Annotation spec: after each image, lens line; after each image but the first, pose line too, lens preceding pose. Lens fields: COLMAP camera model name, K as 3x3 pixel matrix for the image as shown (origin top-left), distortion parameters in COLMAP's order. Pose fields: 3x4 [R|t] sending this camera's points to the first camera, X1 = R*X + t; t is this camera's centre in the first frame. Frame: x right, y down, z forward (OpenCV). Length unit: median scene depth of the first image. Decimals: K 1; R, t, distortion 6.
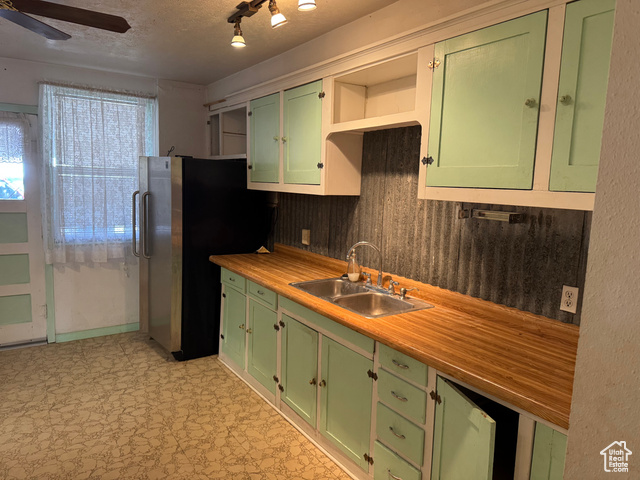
lens RADIAL K [[445.8, 0, 320.0], [0, 445.8, 240.0], [0, 0, 1]] dist [0.044066, 0.000346]
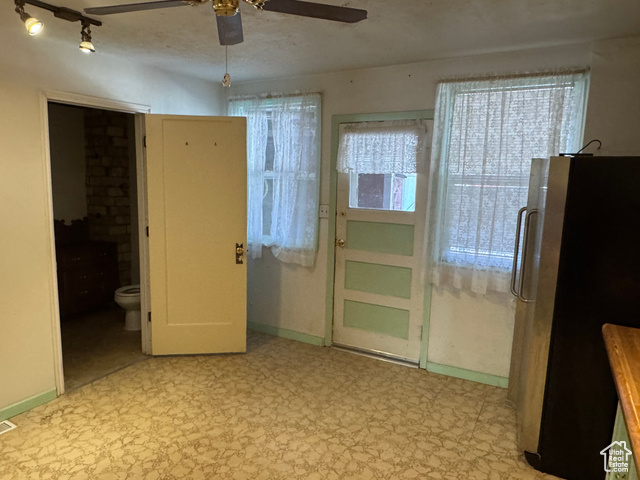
lens RADIAL K [[445.9, 0, 320.0], [0, 445.9, 240.0], [0, 0, 1]] dist [0.000795, 0.001484]
pose [[0.453708, 0.105892, -0.884837, 0.082470], [-0.127778, 0.990385, 0.053004, -0.051948], [0.881942, 0.089015, 0.462876, 0.388484]]
